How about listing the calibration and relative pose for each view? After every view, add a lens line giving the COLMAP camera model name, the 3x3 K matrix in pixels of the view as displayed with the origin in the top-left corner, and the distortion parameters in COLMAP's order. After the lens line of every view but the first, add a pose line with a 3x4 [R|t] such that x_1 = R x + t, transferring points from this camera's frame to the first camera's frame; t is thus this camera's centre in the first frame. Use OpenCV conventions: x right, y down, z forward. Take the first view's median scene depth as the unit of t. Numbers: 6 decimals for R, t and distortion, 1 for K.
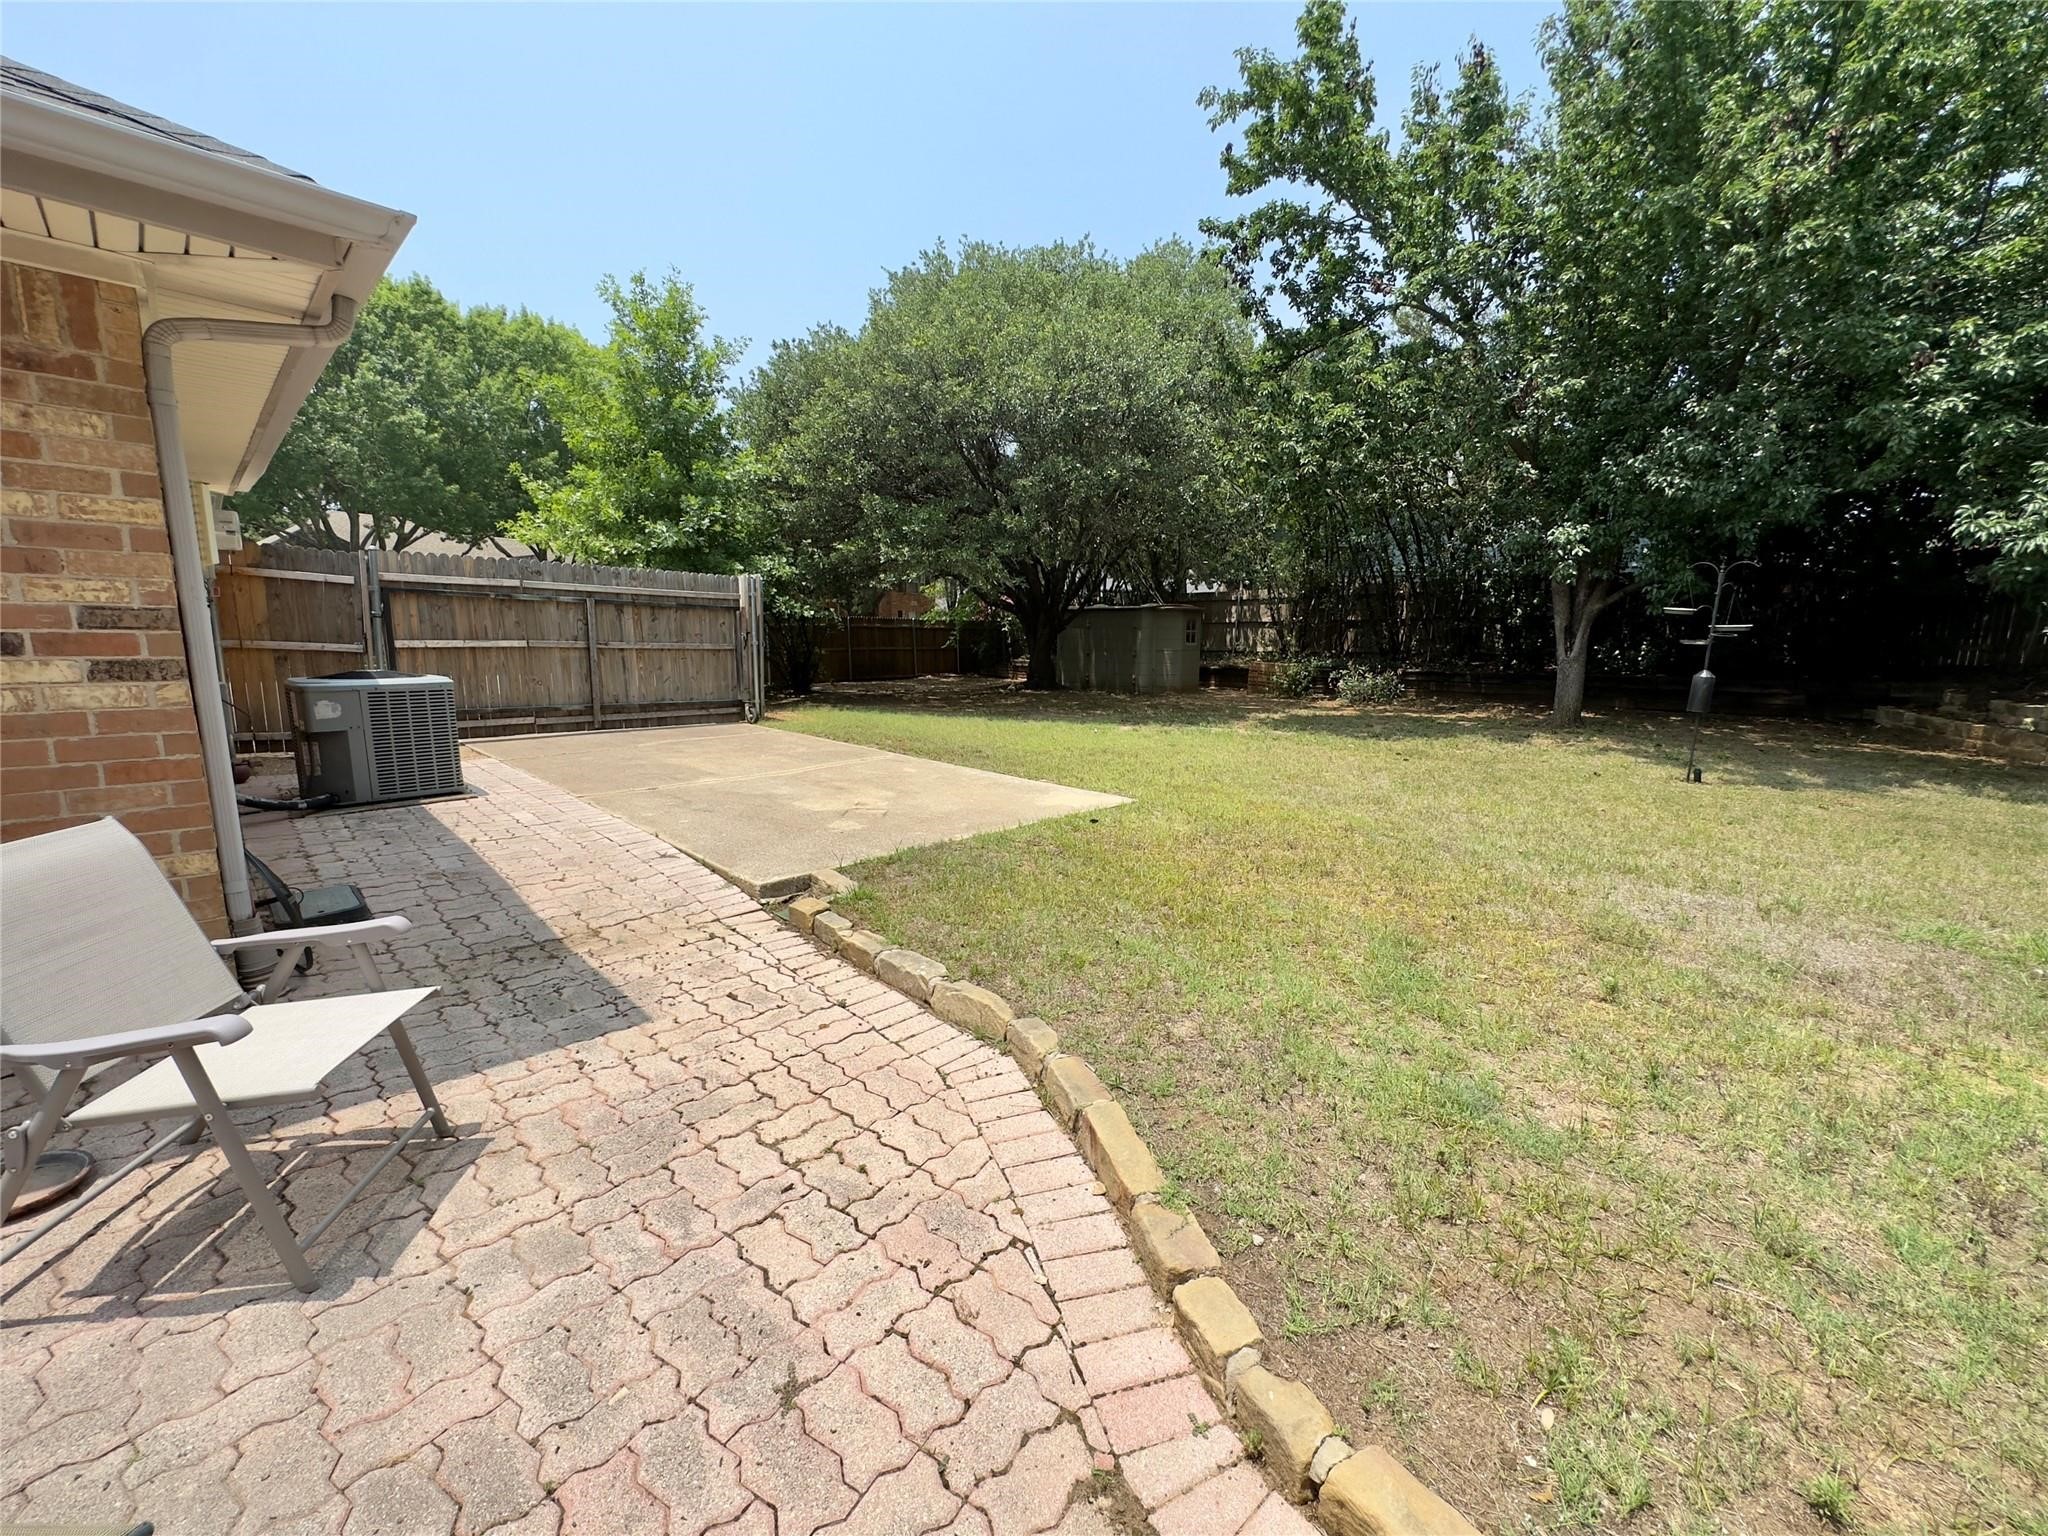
lens RADIAL K [[822.2, 0, 1018.9], [0, 822.2, 765.1], [0, 0, 1]] dist [-0.001102, 0.000712]
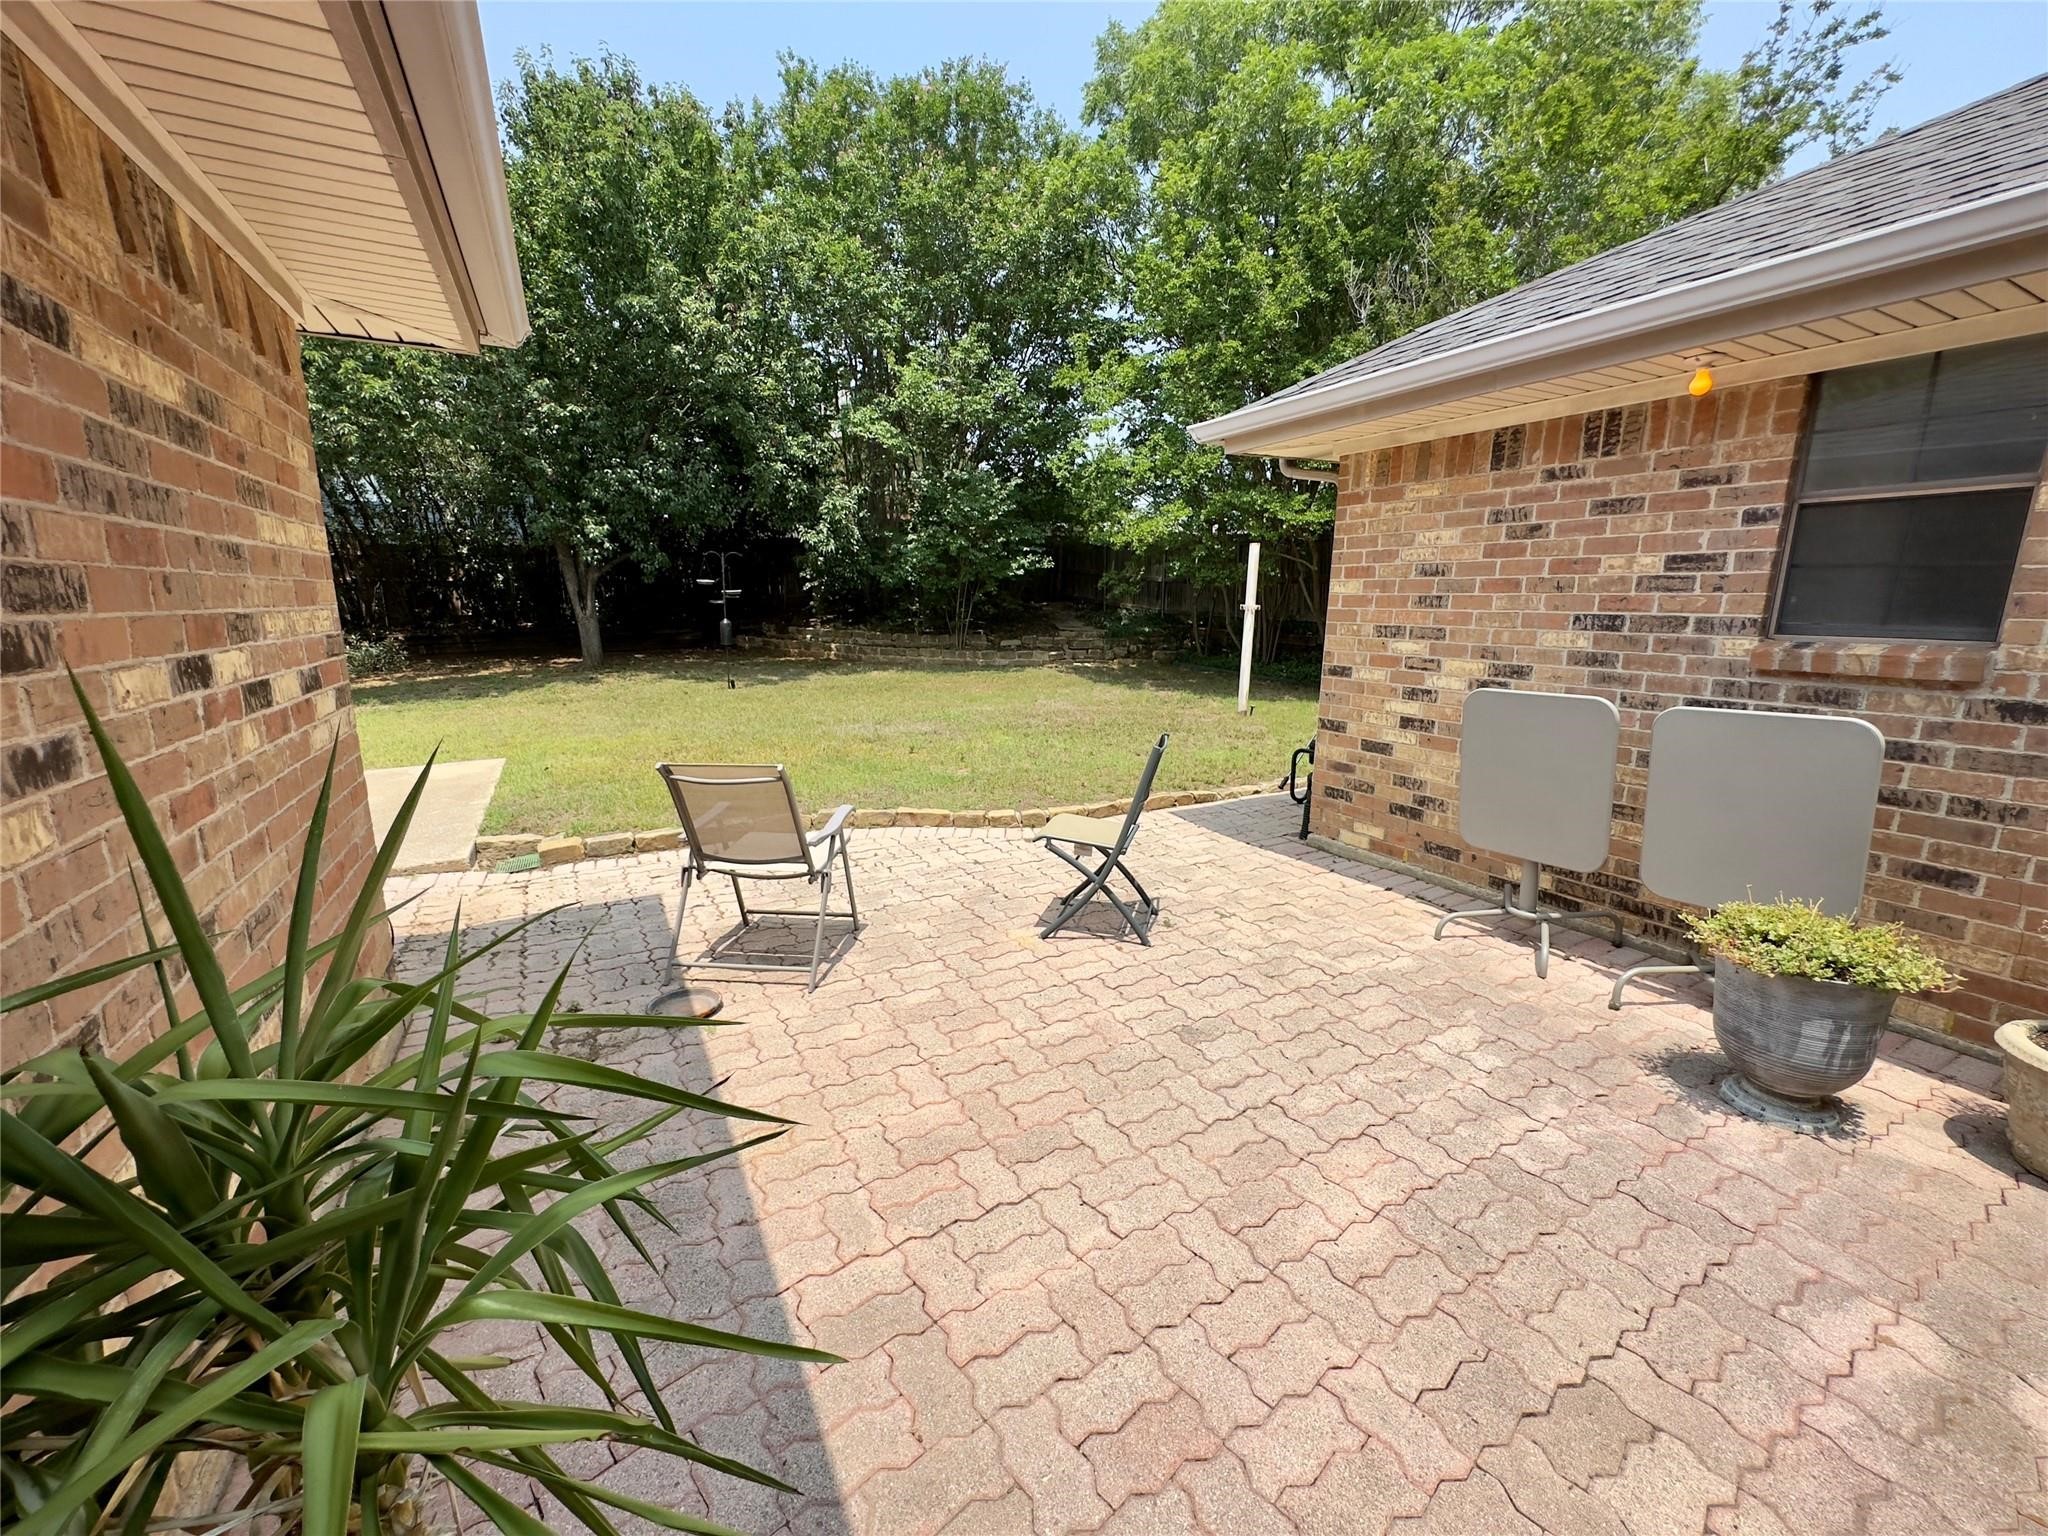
lens RADIAL K [[822.2, 0, 1033.2], [0, 822.2, 774.4], [0, 0, 1]] dist [-0.001102, 0.000712]
pose [[0.276078, -0.230500, 0.933087, -0.600940], [0.168516, 0.967387, 0.189114, -0.023673], [-0.946247, 0.105030, 0.305917, -0.038630]]
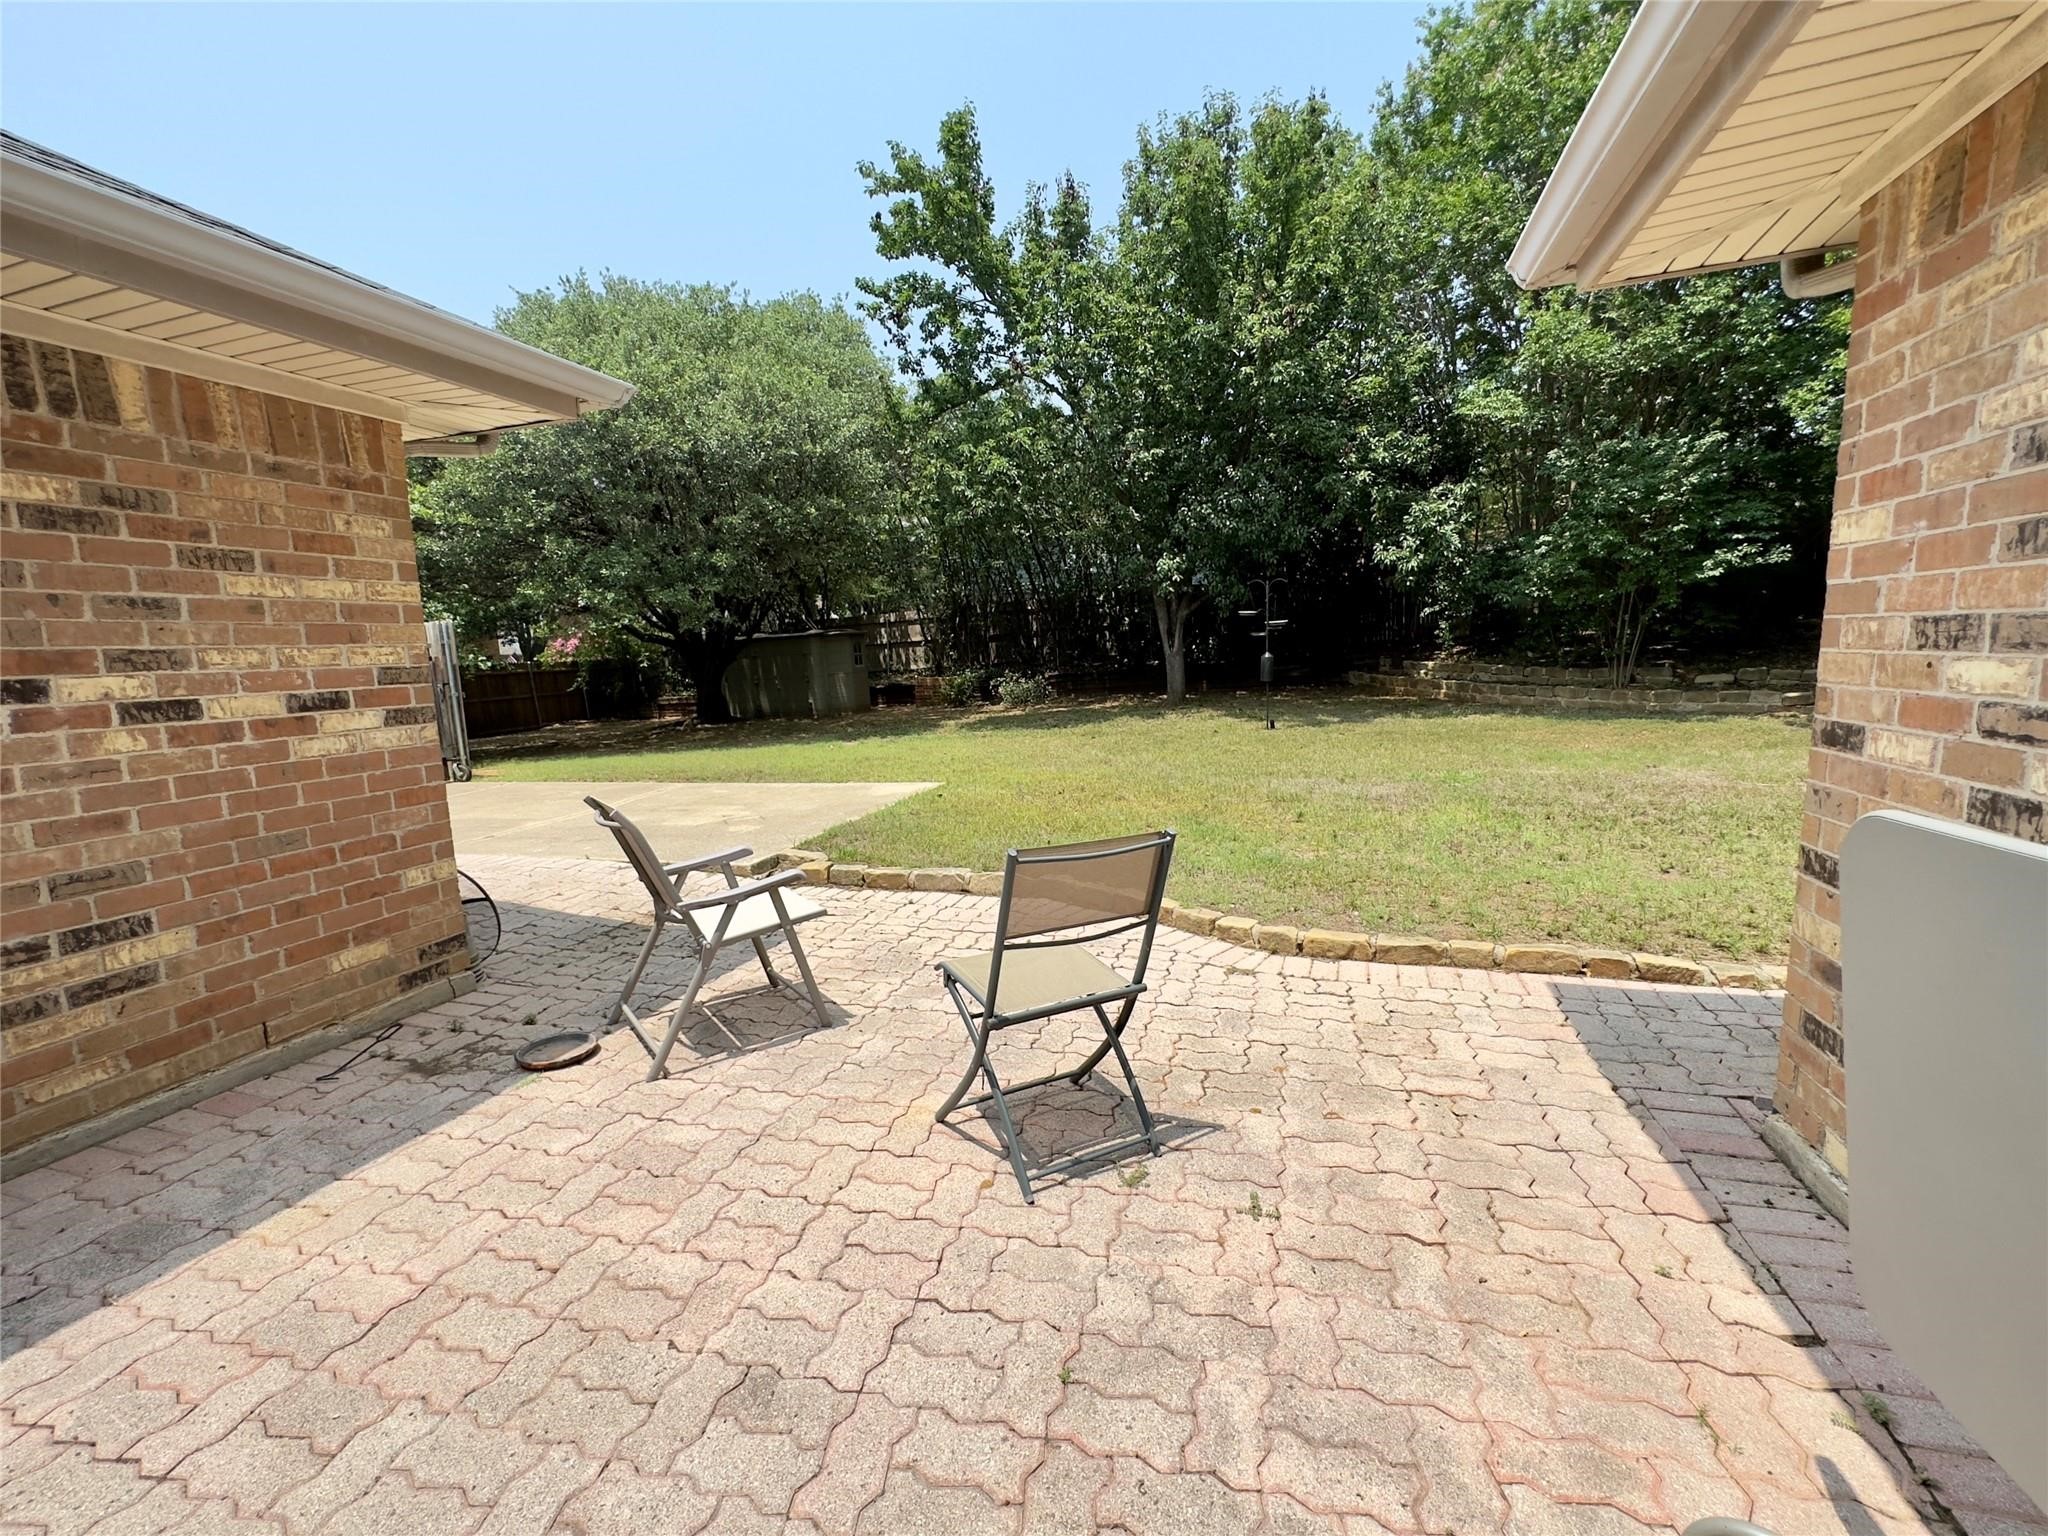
lens RADIAL K [[876.7, 0, 1021.9], [0, 876.7, 773.5], [0, 0, 1]] dist [-0.002618, 0.000660]
pose [[0.888550, -0.126896, 0.440882, -0.279114], [0.139657, 0.990194, 0.003537, 0.032843], [-0.437008, 0.058429, 0.897558, -0.204800]]
